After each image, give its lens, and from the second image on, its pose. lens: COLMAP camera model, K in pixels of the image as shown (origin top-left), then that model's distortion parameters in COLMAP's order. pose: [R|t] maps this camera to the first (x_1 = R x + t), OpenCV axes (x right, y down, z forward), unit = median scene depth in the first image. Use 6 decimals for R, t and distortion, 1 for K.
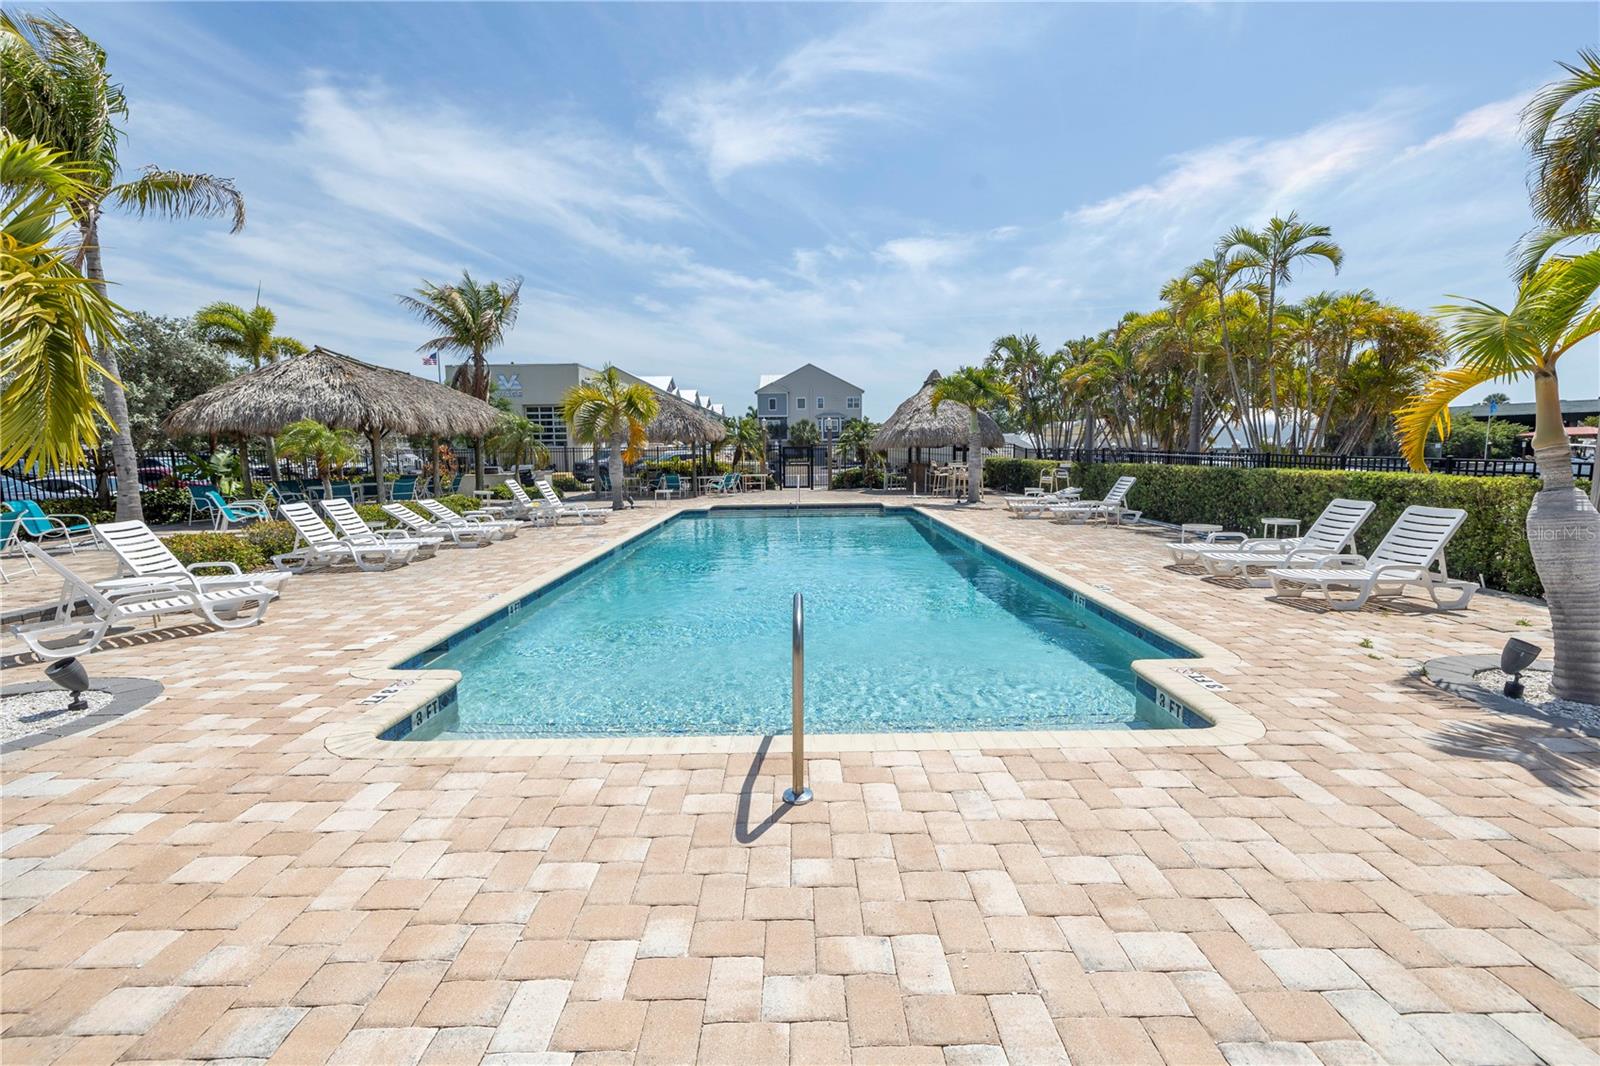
lens RADIAL K [[666.3, 0, 799.1], [0, 666.3, 523.1], [0, 0, 1]] dist [-0.000913, -0.000287]
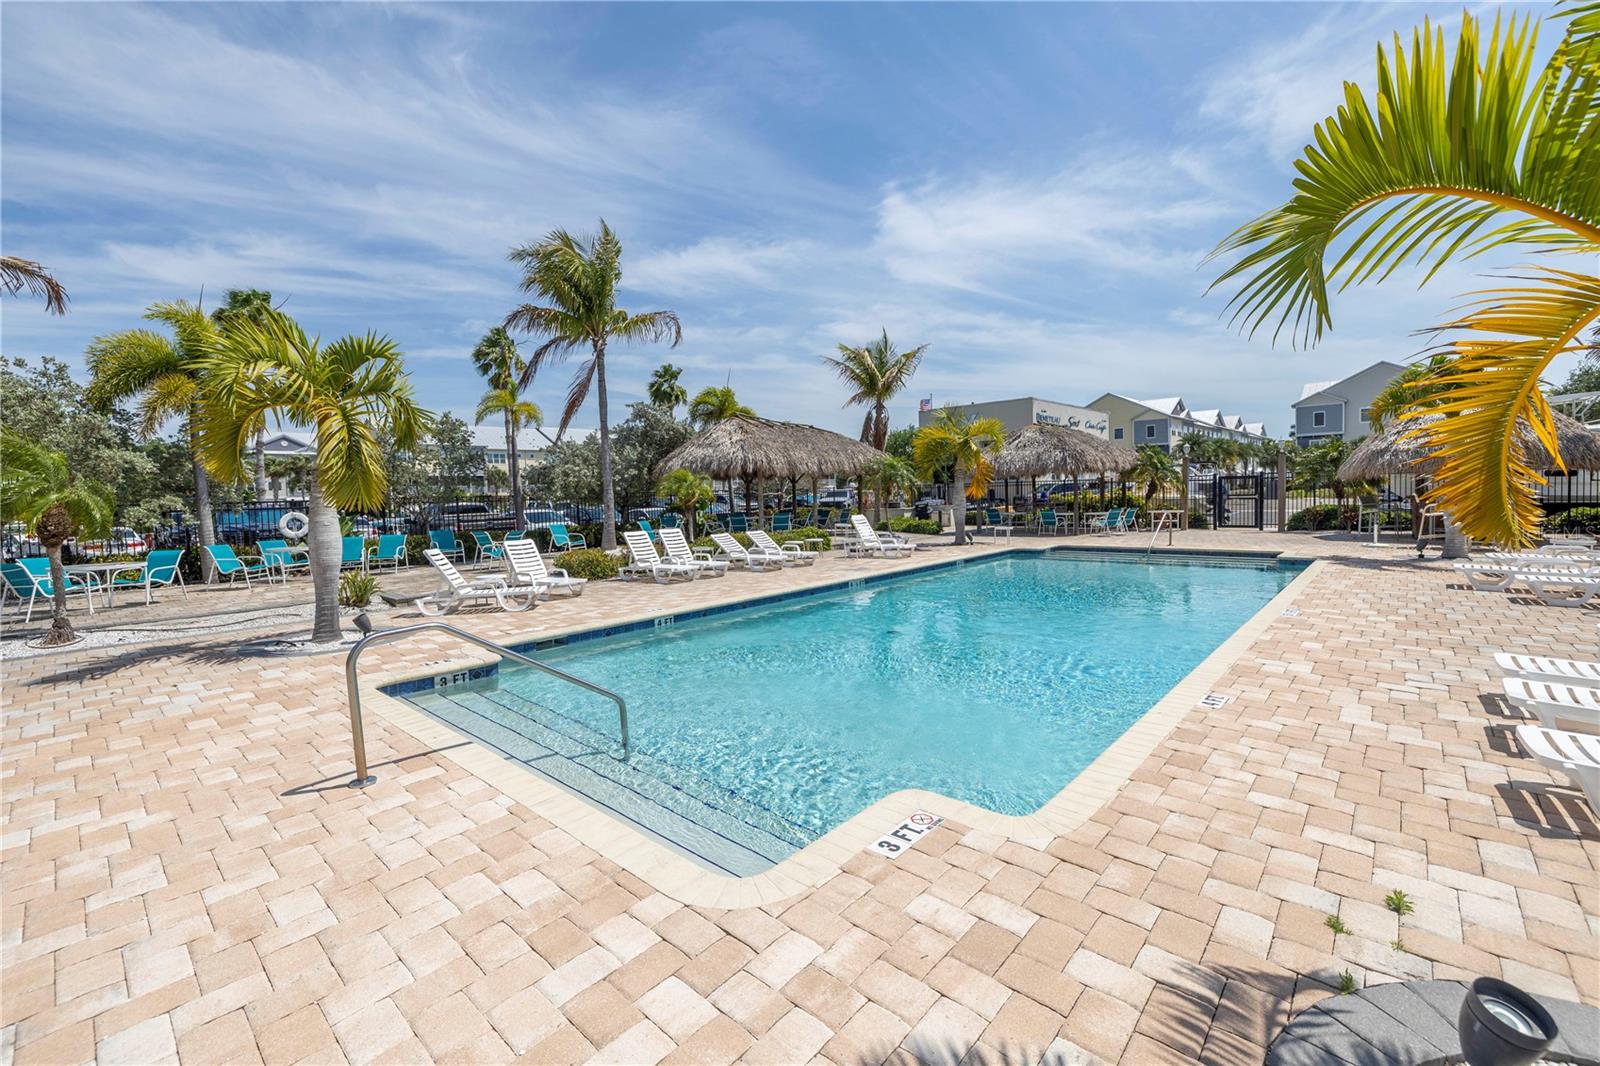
lens RADIAL K [[668.8, 0, 803.4], [0, 668.8, 516.0], [0, 0, 1]] dist [-0.000112, -0.000110]
pose [[0.740727, 0.014060, -0.671659, 0.184946], [-0.052922, 0.997895, -0.037475, -0.011131], [0.669719, 0.063304, 0.739912, 0.075485]]
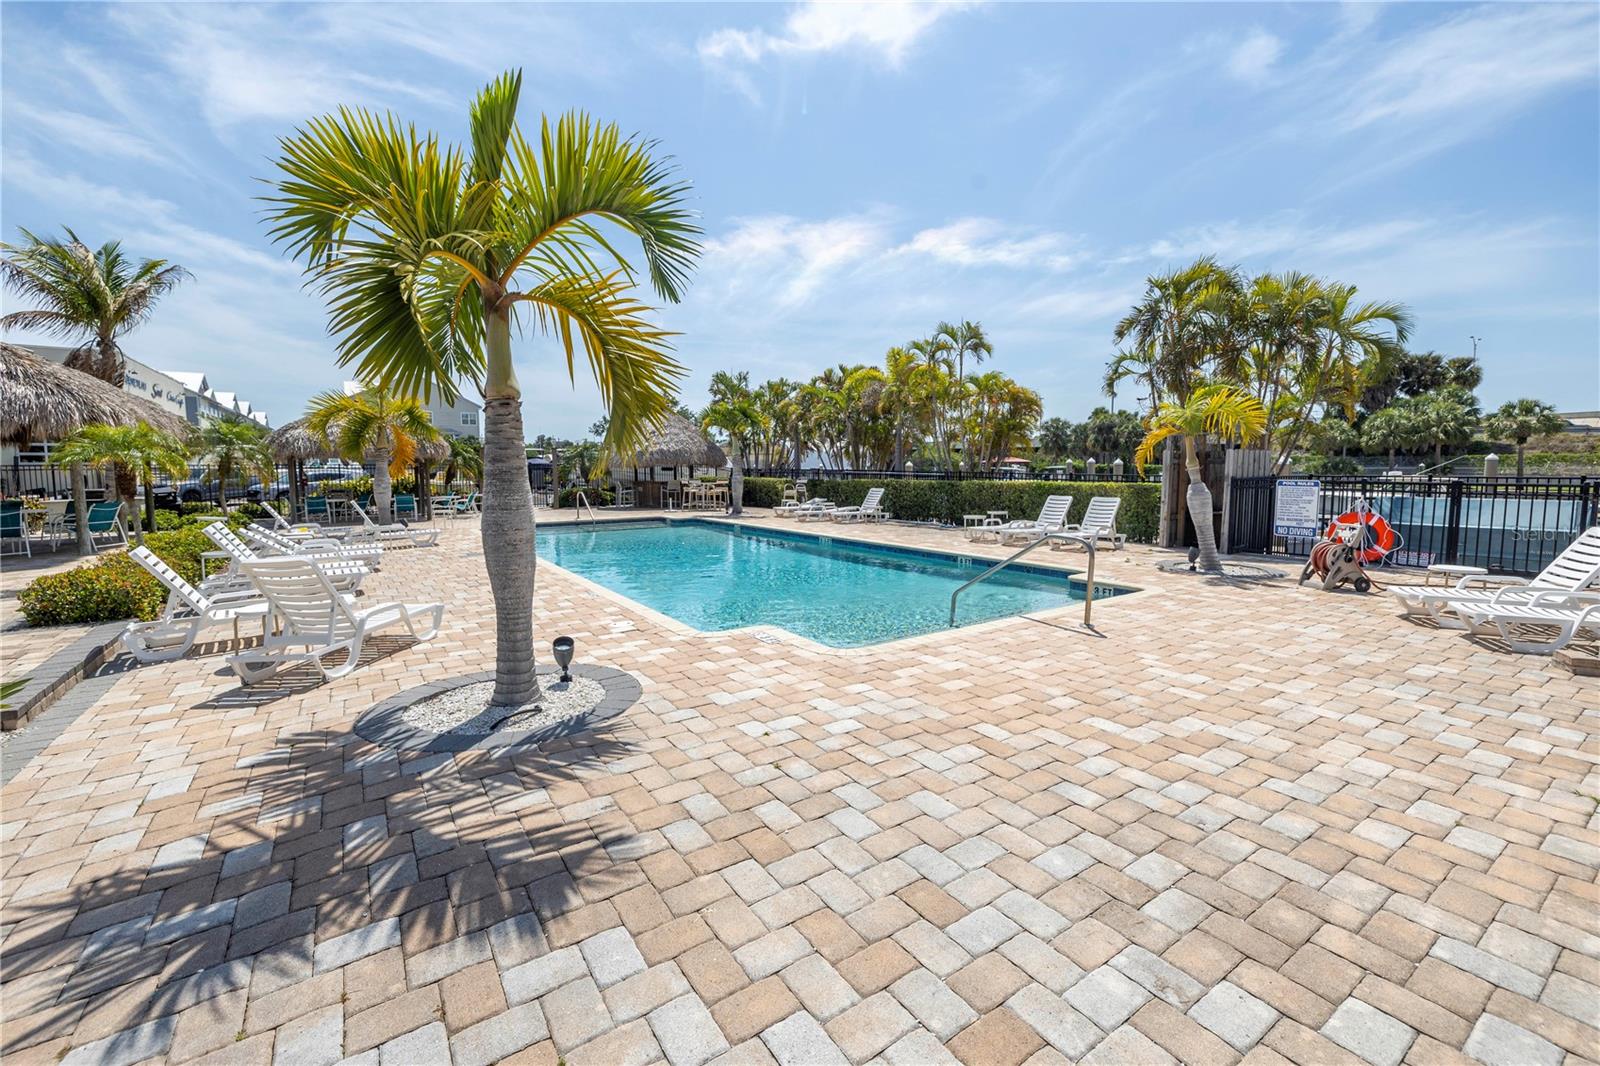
lens RADIAL K [[666.3, 0, 799.1], [0, 666.3, 523.1], [0, 0, 1]] dist [-0.000913, -0.000287]
pose [[0.832962, -0.039223, 0.551938, -0.243316], [0.056998, 0.998260, -0.015080, 0.008388], [-0.550386, 0.044021, 0.833749, -0.034269]]
